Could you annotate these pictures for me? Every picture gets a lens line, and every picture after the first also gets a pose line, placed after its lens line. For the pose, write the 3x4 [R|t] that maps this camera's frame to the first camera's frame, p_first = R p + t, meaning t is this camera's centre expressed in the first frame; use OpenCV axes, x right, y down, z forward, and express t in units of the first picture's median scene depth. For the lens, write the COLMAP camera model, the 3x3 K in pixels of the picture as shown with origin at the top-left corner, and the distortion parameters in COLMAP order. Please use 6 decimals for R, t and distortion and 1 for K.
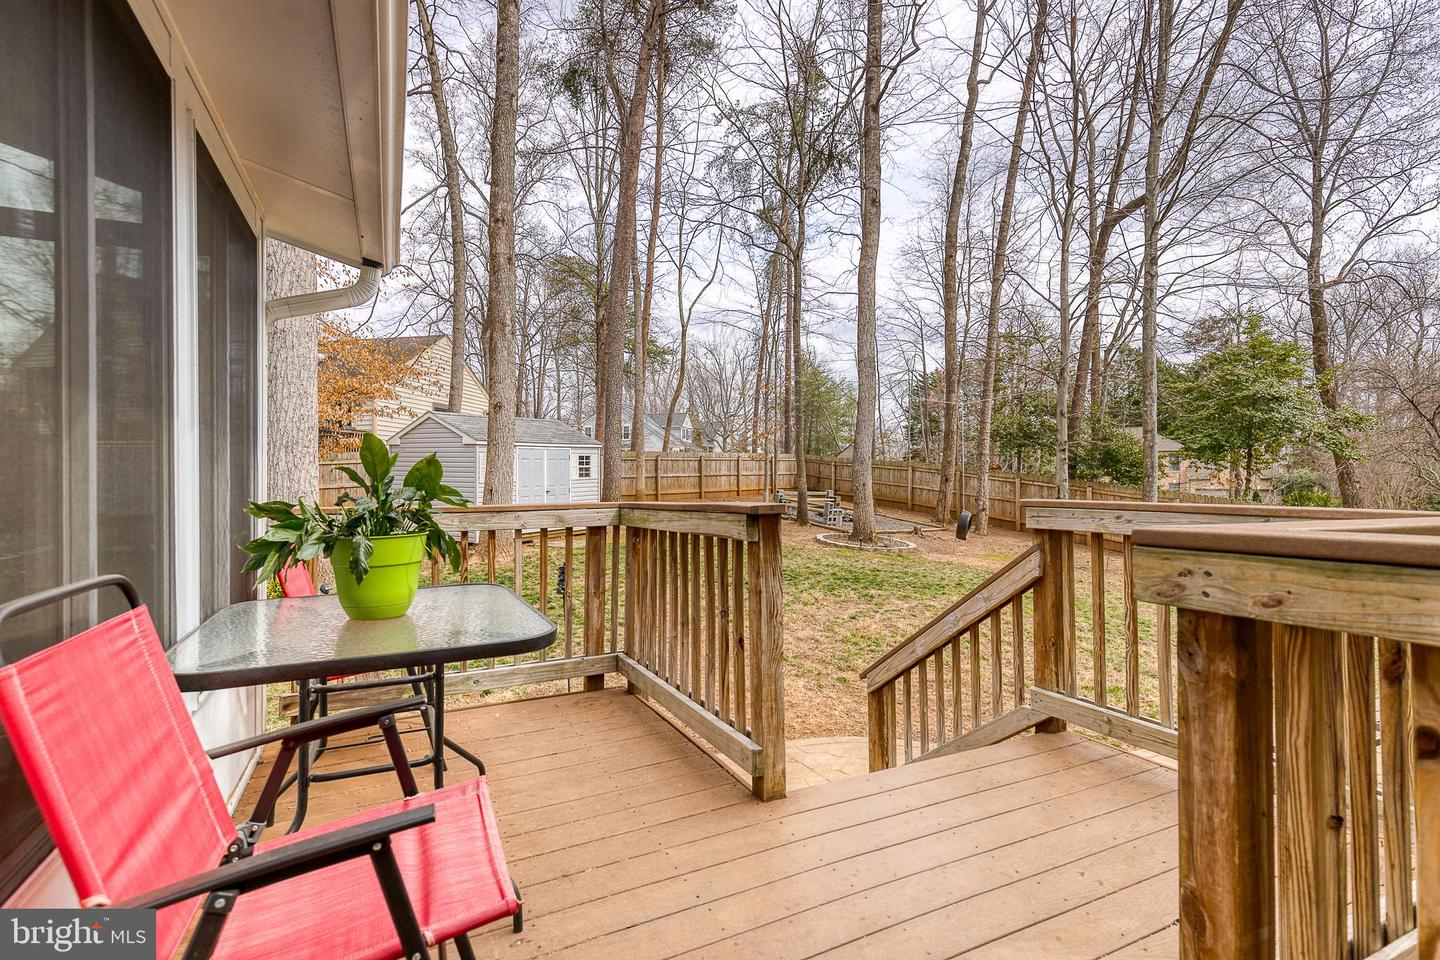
lens RADIAL K [[679.1, 0, 713.1], [0, 679.1, 462.2], [0, 0, 1]] dist [0.003089, 0.000152]
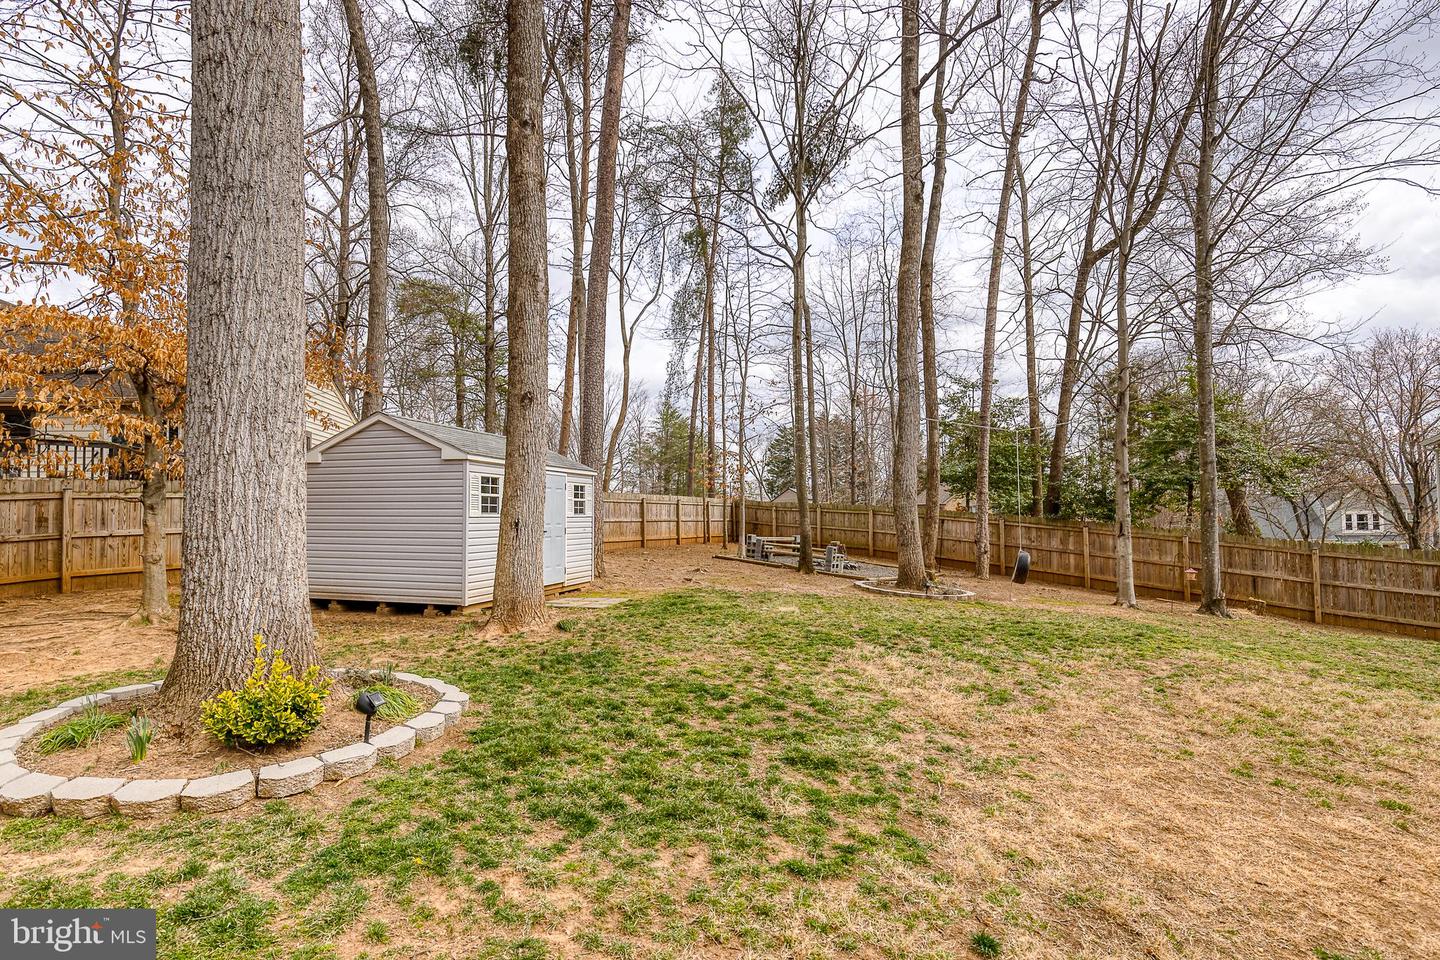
lens RADIAL K [[671.8, 0, 717.1], [0, 671.8, 502.3], [0, 0, 1]] dist [0.006123, 0.000245]
pose [[0.967737, 0.004593, 0.251920, -0.149314], [0.001514, 0.999710, -0.024046, 0.017818], [-0.251957, 0.023651, 0.967449, 0.156107]]
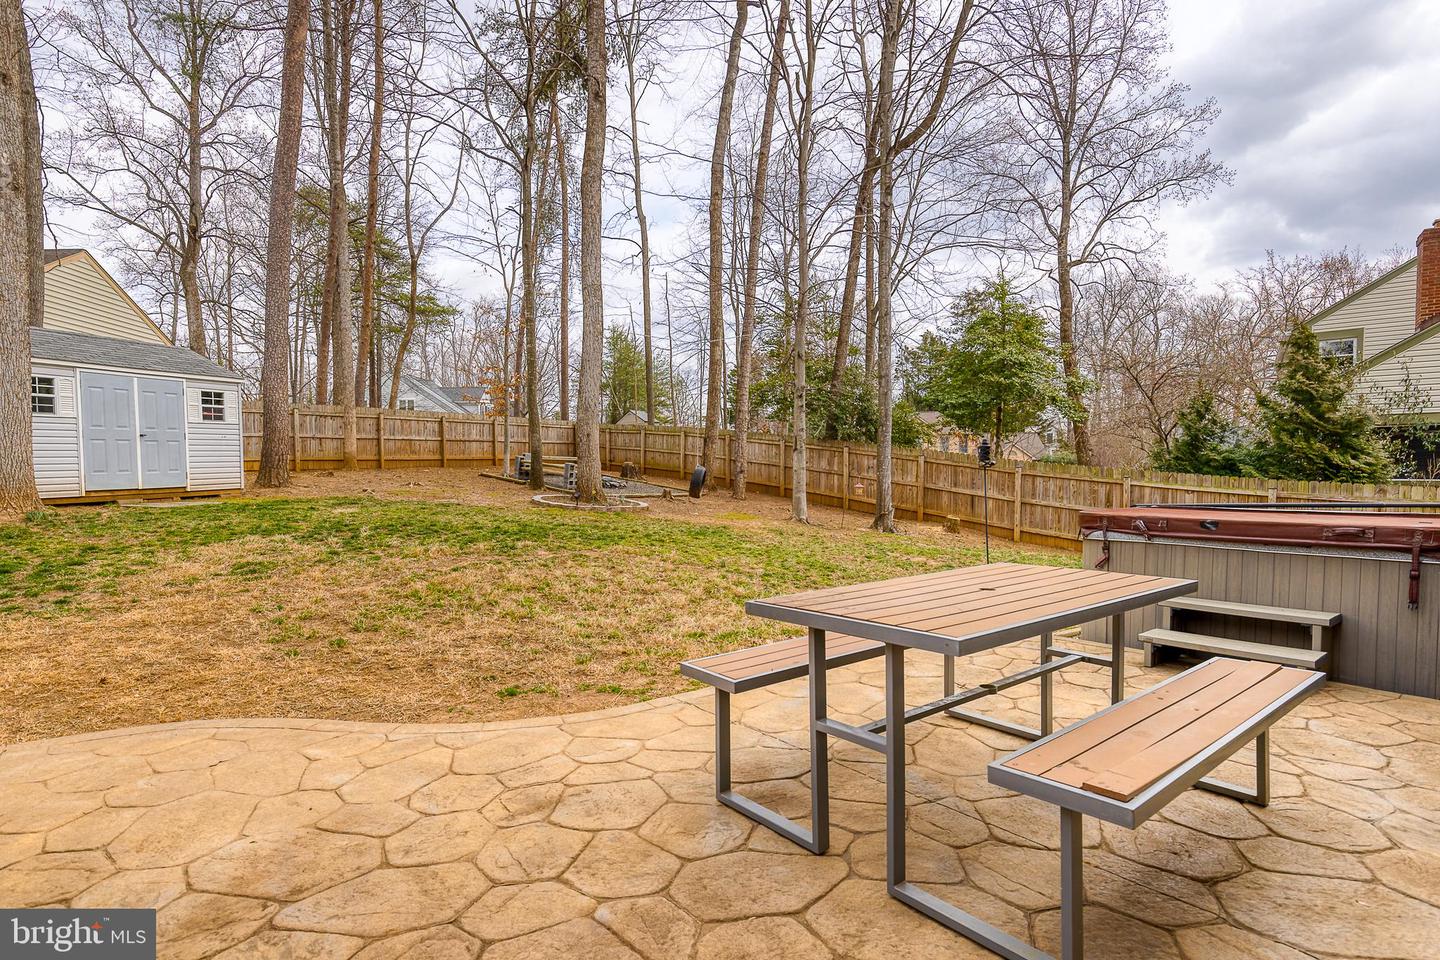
lens RADIAL K [[707.7, 0, 720.0], [0, 707.7, 480.0], [0, 0, 1]] dist [0.001765, 0.000346]
pose [[0.968142, -0.002188, 0.250391, 0.102378], [-0.008110, 0.999163, 0.040089, 0.033718], [-0.250269, -0.040842, 0.967314, 0.064154]]
